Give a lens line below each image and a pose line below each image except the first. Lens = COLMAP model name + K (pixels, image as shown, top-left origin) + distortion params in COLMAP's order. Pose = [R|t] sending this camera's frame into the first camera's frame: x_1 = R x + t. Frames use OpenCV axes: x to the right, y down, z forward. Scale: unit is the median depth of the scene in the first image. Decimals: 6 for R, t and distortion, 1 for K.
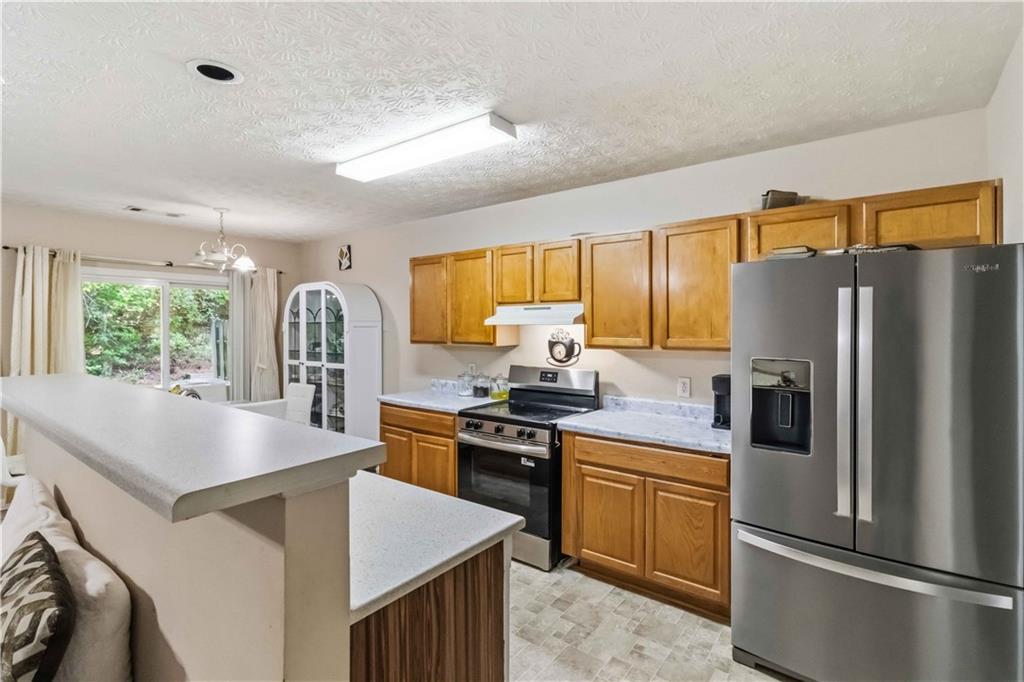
lens RADIAL K [[479.2, 0, 512.2], [0, 479.2, 317.8], [0, 0, 1]] dist [-0.030001, -0.000337]
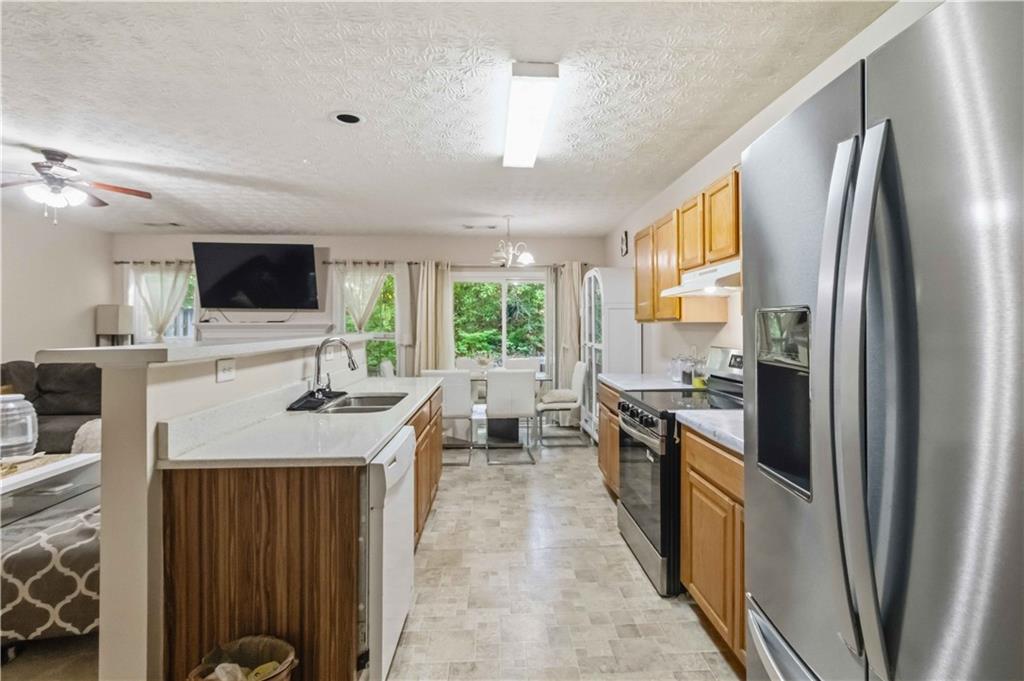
lens RADIAL K [[481.2, 0, 514.4], [0, 481.2, 320.8], [0, 0, 1]] dist [-0.000028, -0.000076]
pose [[0.639207, -0.005588, -0.769015, 0.451687], [0.009252, 0.999957, 0.000424, 0.056074], [0.768979, -0.007386, 0.639231, 0.245278]]
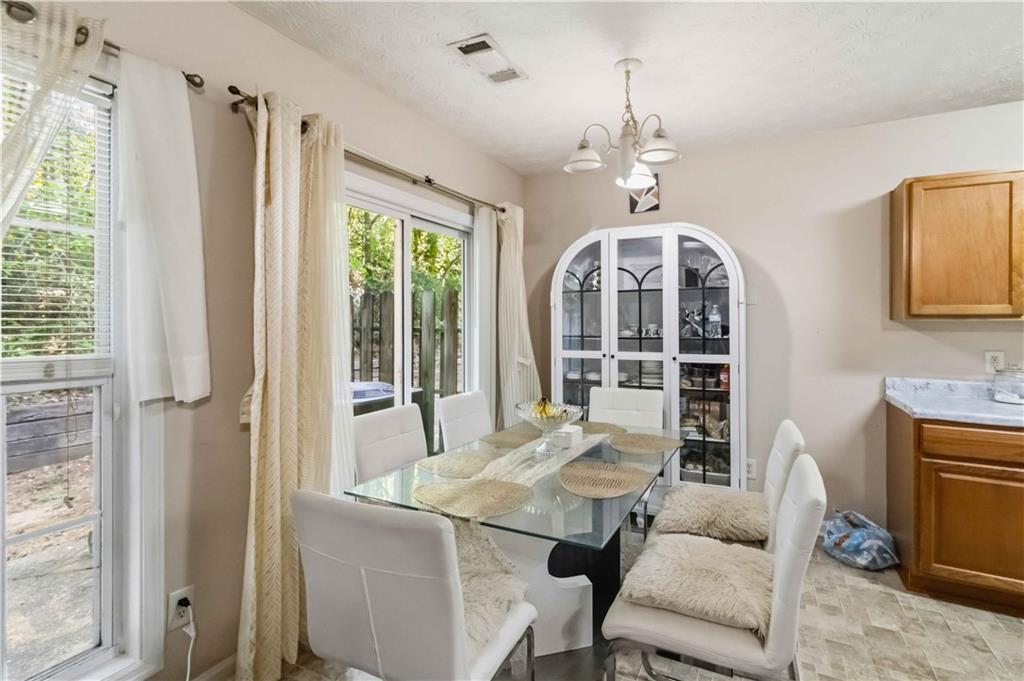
lens RADIAL K [[481.2, 0, 514.4], [0, 481.2, 320.8], [0, 0, 1]] dist [-0.000028, -0.000076]
pose [[0.986576, -0.009851, 0.163005, -0.985176], [0.003246, 0.999165, 0.040737, 0.033084], [-0.163270, -0.039661, 0.985784, 0.573536]]
